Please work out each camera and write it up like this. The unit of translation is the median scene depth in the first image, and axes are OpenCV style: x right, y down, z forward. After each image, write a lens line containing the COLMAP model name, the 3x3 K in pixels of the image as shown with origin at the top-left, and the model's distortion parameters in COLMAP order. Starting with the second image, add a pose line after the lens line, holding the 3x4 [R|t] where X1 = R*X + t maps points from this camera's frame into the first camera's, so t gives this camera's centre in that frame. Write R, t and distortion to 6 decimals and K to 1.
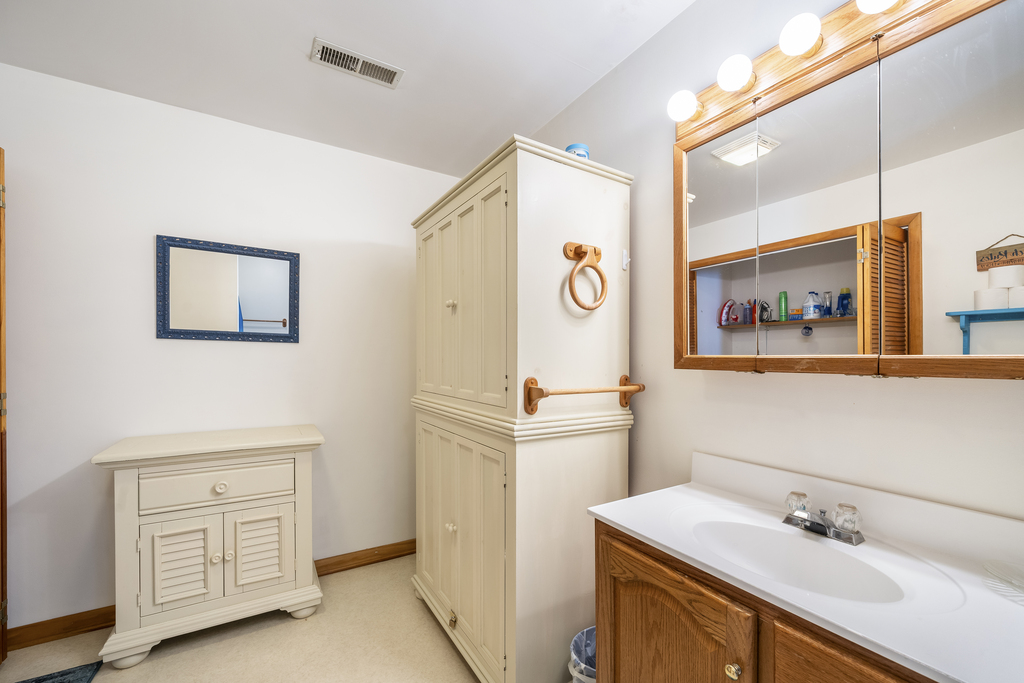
lens RADIAL K [[406.2, 0, 511.4], [0, 406.2, 361.5], [0, 0, 1]] dist [0.000450, -0.000084]
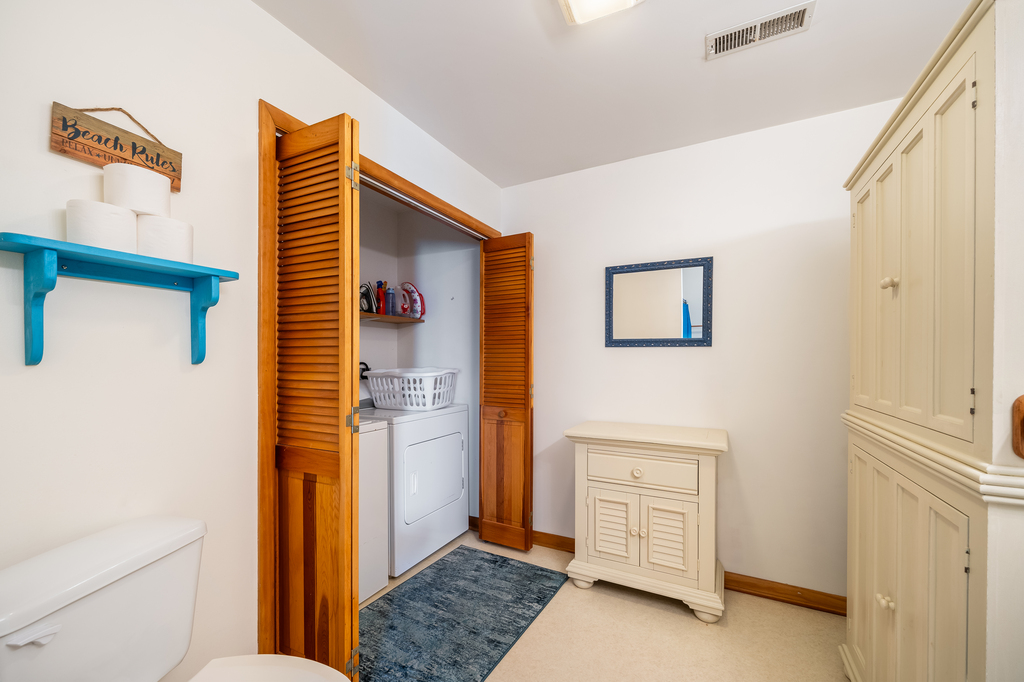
lens RADIAL K [[414.1, 0, 512.4], [0, 414.1, 365.6], [0, 0, 1]] dist [-0.000957, -0.000102]
pose [[0.518524, 0.003037, -0.855058, 0.114437], [-0.002236, 0.999995, 0.002196, -0.000094], [0.855060, 0.000773, 0.518528, 0.068395]]
